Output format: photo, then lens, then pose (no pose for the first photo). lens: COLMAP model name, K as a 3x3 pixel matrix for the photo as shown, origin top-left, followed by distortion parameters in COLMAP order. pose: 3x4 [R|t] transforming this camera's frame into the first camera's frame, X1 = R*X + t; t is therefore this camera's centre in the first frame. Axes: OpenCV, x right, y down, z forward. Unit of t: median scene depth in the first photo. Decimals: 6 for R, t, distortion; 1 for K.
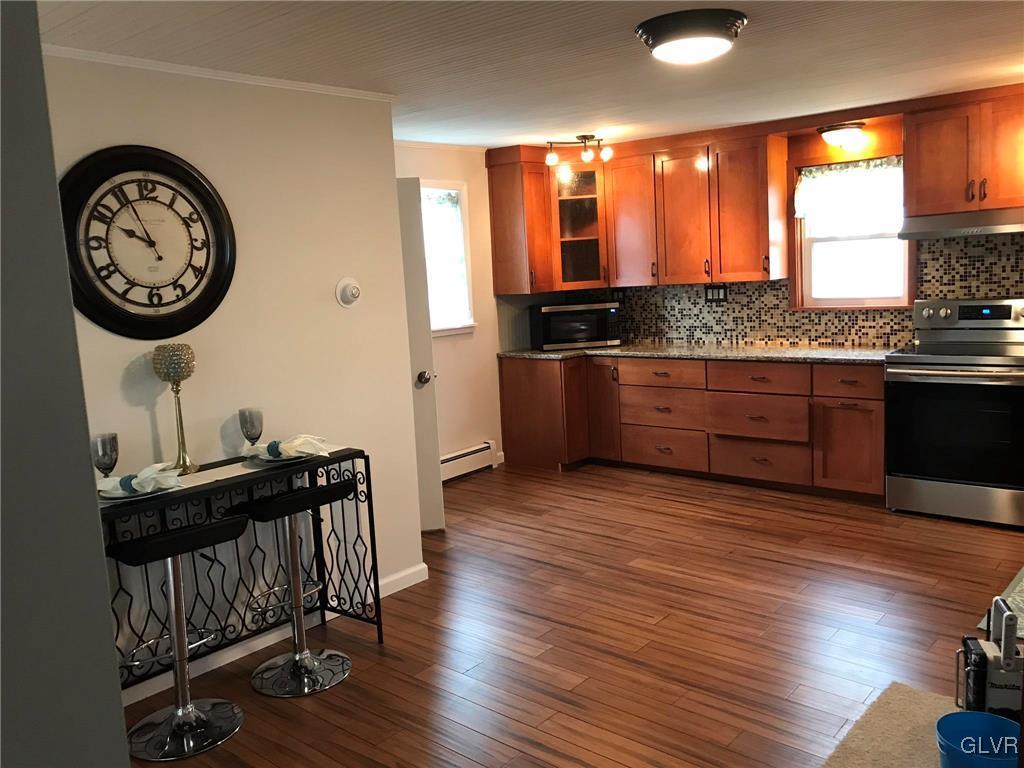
lens RADIAL K [[838.7, 0, 512.3], [0, 838.7, 382.2], [0, 0, 1]] dist [0.021683, -0.013095]
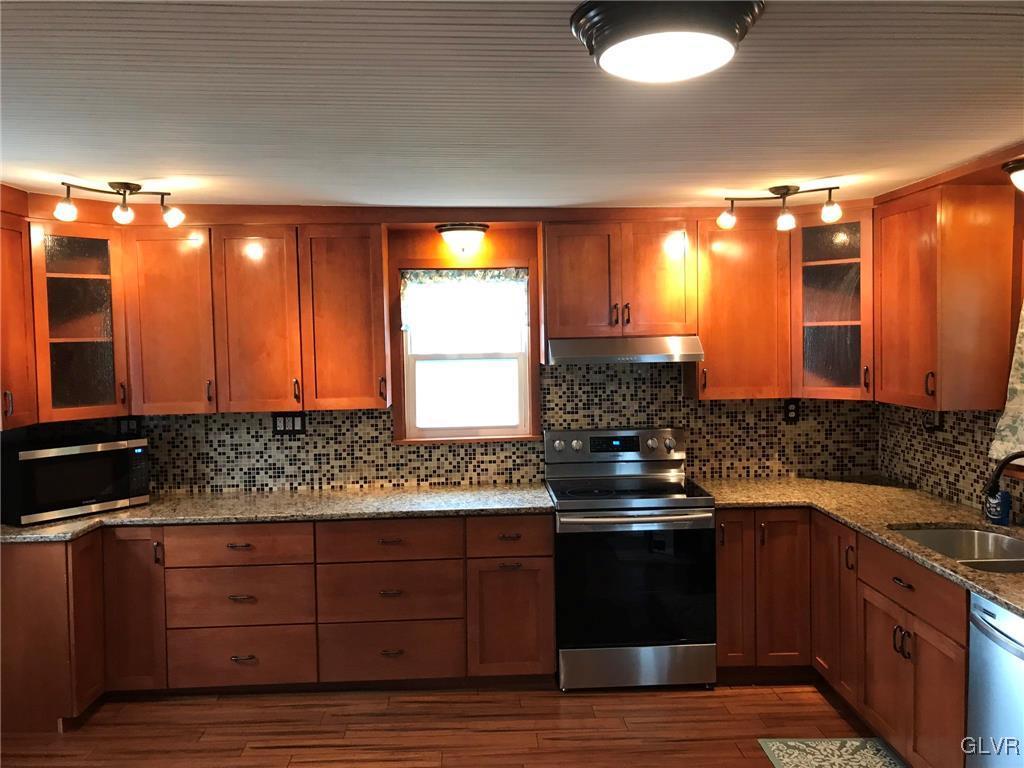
lens RADIAL K [[838.7, 0, 522.0], [0, 838.7, 369.4], [0, 0, 1]] dist [0.021683, -0.013095]
pose [[0.723801, 0.021660, 0.689669, -0.133476], [0.070636, 0.991930, -0.105285, -0.065848], [-0.686384, 0.124921, 0.716430, 0.355445]]
